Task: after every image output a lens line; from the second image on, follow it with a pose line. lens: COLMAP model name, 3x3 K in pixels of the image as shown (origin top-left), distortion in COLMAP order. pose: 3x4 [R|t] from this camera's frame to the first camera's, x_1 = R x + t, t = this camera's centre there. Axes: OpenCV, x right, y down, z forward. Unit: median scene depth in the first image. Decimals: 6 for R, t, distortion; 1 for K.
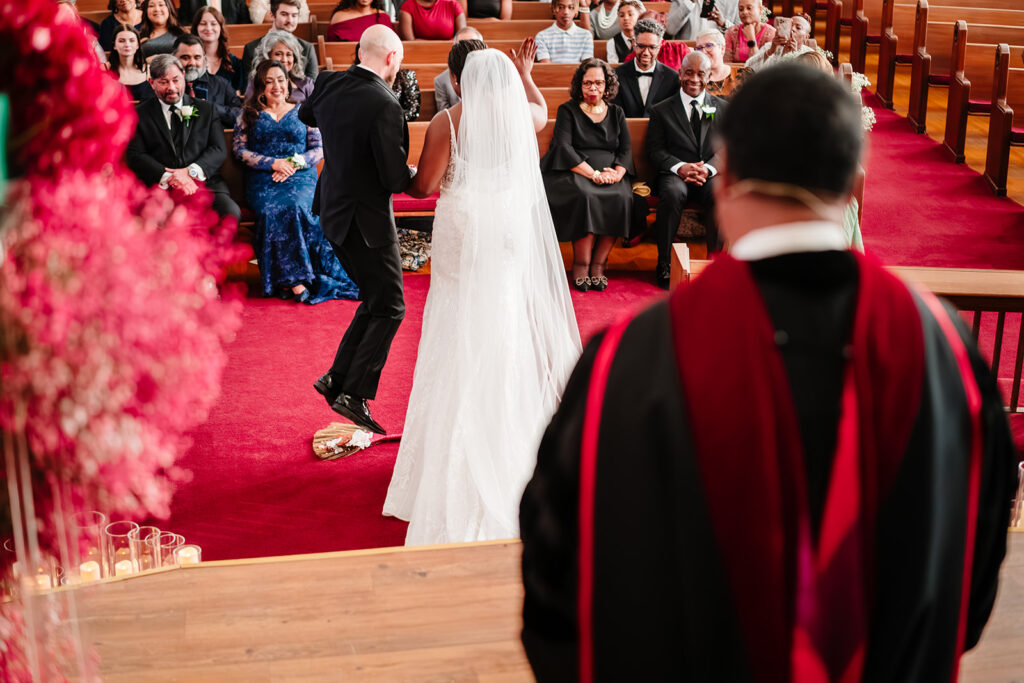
lens RADIAL K [[1567.3, 0, 512.0], [0, 1567.3, 341.5], [0, 0, 1]] dist [0.011681, -1.427711]
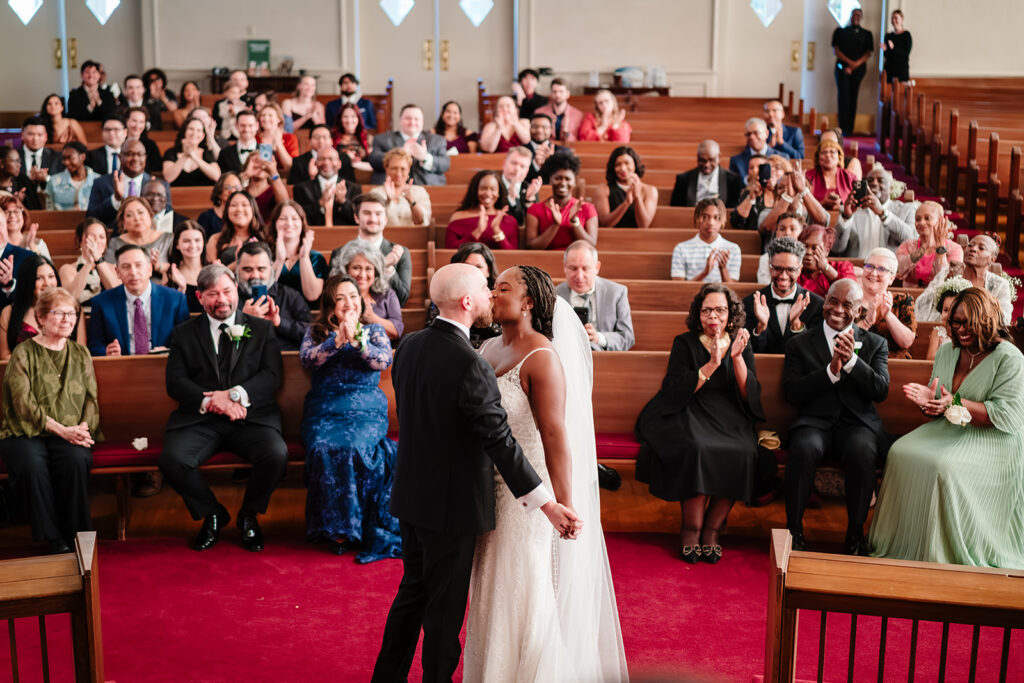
lens RADIAL K [[1499.4, 0, 512.0], [0, 1499.4, 341.5], [0, 0, 1]] dist [0.023109, 0.067591]
pose [[0.985061, 0.032452, -0.169120, 0.081732], [-0.051340, 0.992766, -0.108535, -0.056489], [0.164375, 0.115596, 0.979601, 0.196472]]
